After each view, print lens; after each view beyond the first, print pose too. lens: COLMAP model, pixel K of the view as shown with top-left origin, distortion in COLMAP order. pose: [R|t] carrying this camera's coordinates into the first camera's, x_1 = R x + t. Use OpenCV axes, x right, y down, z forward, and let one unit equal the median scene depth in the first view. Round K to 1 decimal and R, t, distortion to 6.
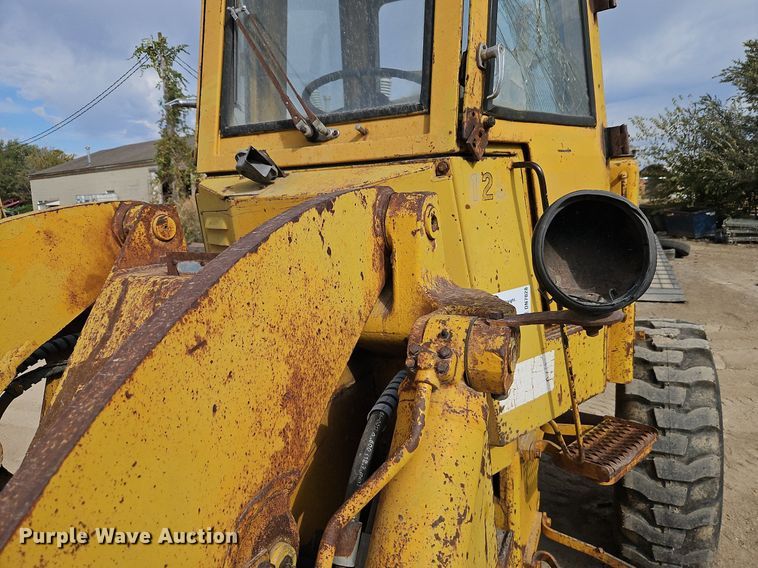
lens RADIAL K [[497.2, 0, 379.0], [0, 497.2, 284.0], [0, 0, 1]] dist [0.054404, -0.042753]
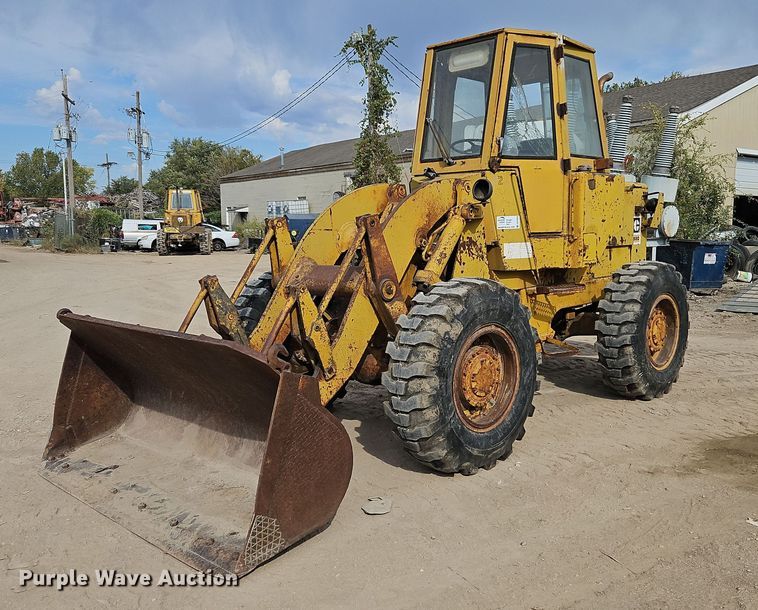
lens RADIAL K [[738.4, 0, 418.8], [0, 738.4, 339.6], [0, 0, 1]] dist [0.050995, -0.017843]
pose [[0.954923, 0.075109, -0.287196, 1.105248], [-0.076902, 0.997026, 0.005049, 0.792224], [0.286721, 0.017264, 0.957859, -3.470140]]
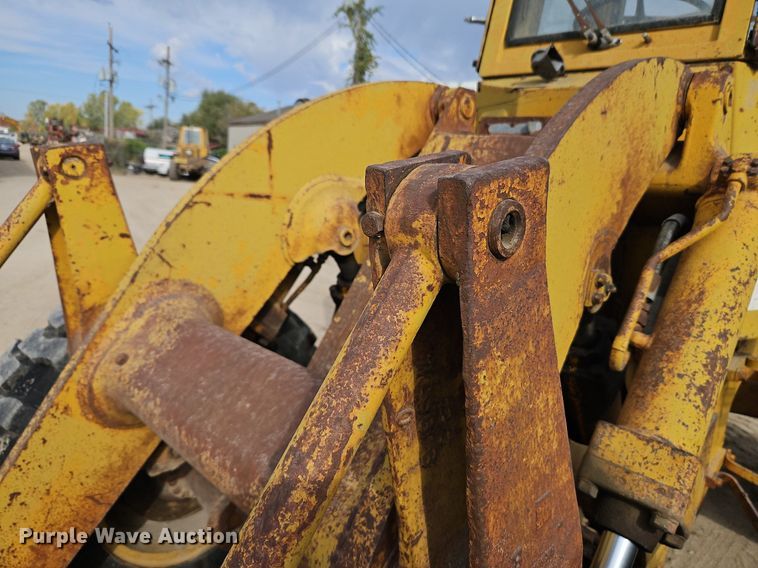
lens RADIAL K [[508.1, 0, 369.3], [0, 508.1, 283.9], [0, 0, 1]] dist [0.038751, -0.041899]
pose [[0.944318, 0.175977, -0.278022, -0.208564], [-0.163771, 0.984239, 0.066727, 0.271455], [0.285383, -0.017480, 0.958254, -0.318234]]
